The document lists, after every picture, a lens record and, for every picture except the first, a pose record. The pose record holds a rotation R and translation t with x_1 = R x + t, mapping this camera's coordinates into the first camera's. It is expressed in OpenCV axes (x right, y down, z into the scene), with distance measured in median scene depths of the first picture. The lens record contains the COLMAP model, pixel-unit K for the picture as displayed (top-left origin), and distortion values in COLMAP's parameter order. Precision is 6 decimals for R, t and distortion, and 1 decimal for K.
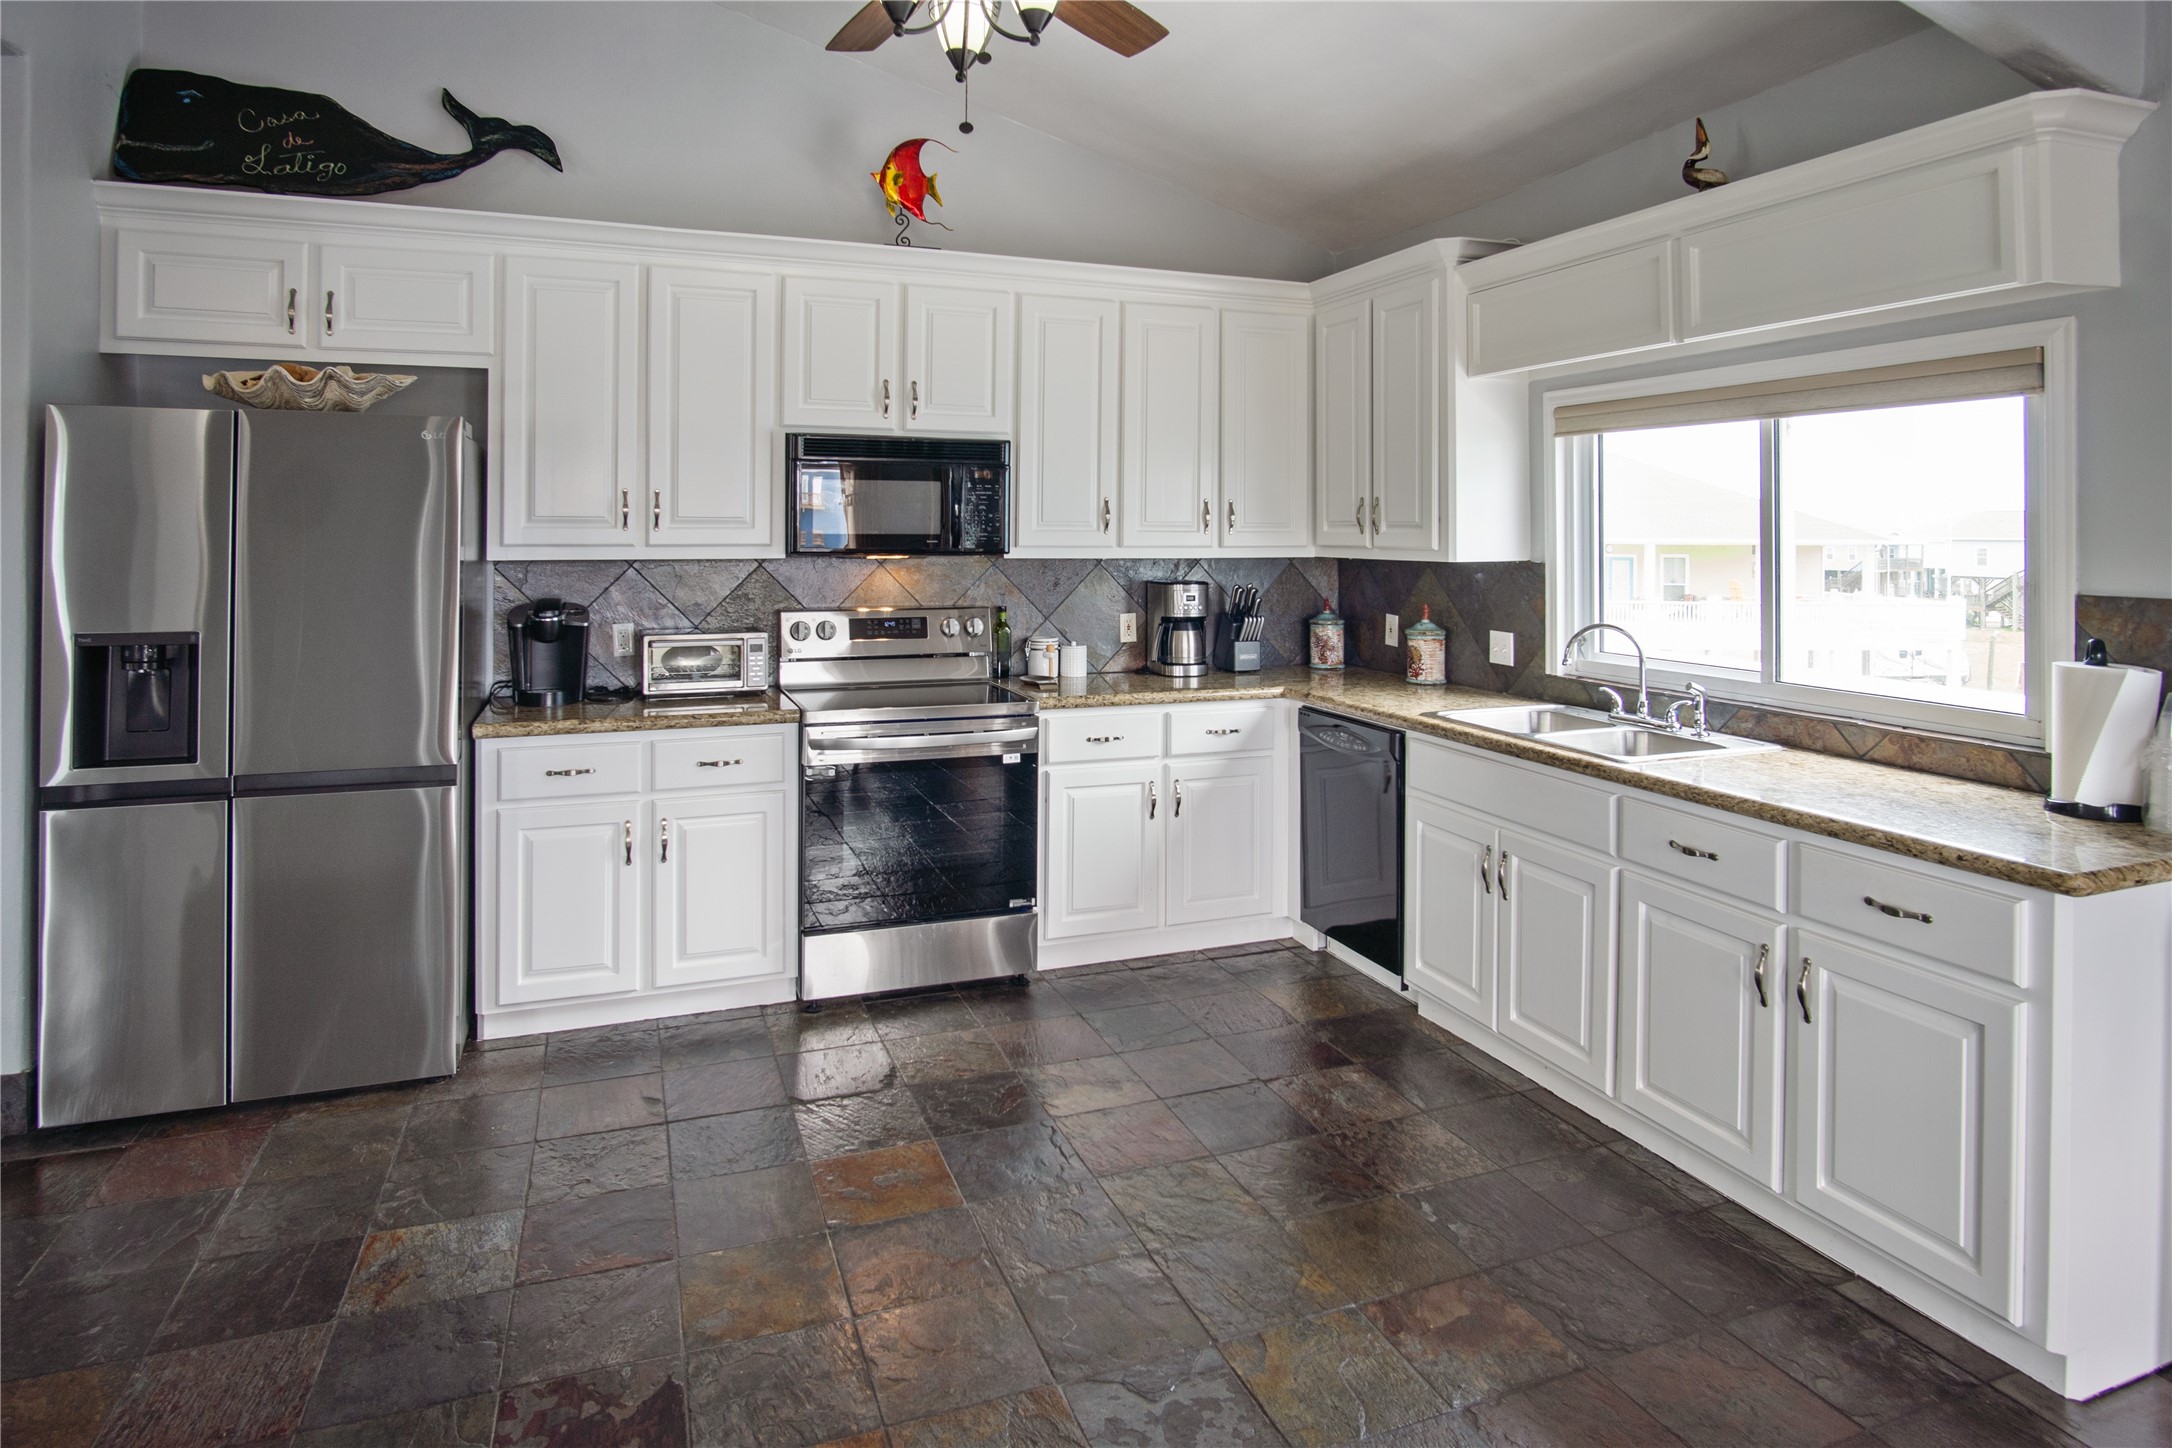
lens RADIAL K [[1177.8, 0, 1059.6], [0, 1177.8, 539.5], [0, 0, 1]] dist [-0.029644, 0.007944]
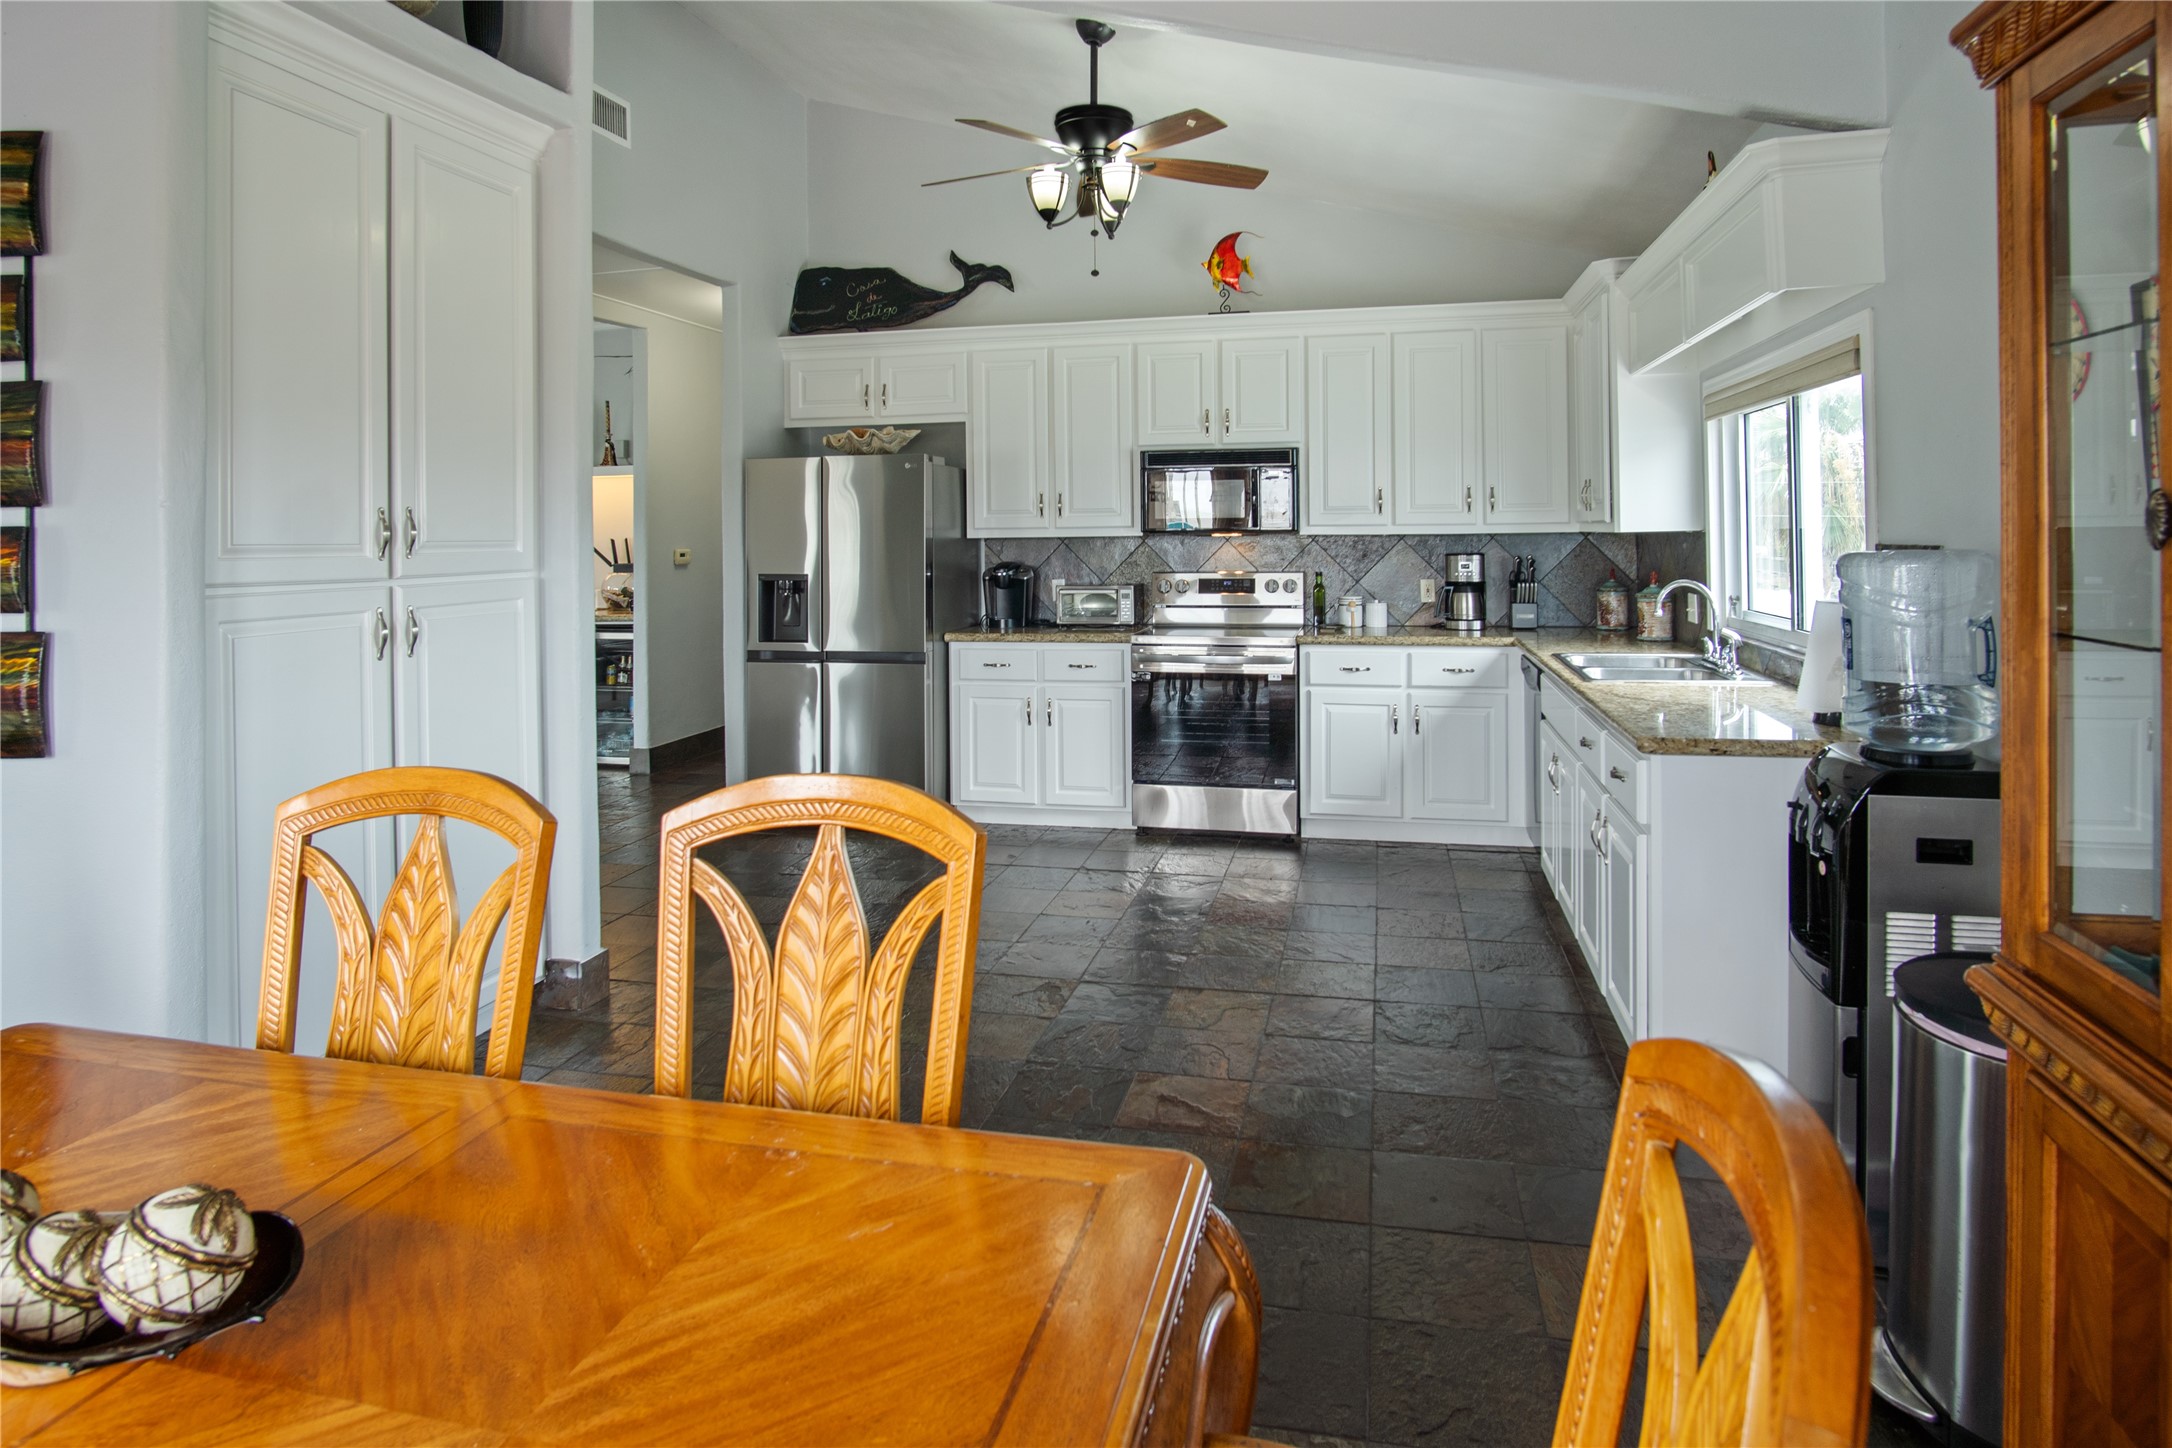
lens RADIAL K [[1177.8, 0, 1102.7], [0, 1177.8, 546.4], [0, 0, 1]] dist [-0.029644, 0.007944]
pose [[0.842006, -0.007436, -0.539417, 0.529301], [0.010249, 0.999945, 0.002214, 0.026268], [0.539371, -0.007392, 0.842036, -0.273870]]
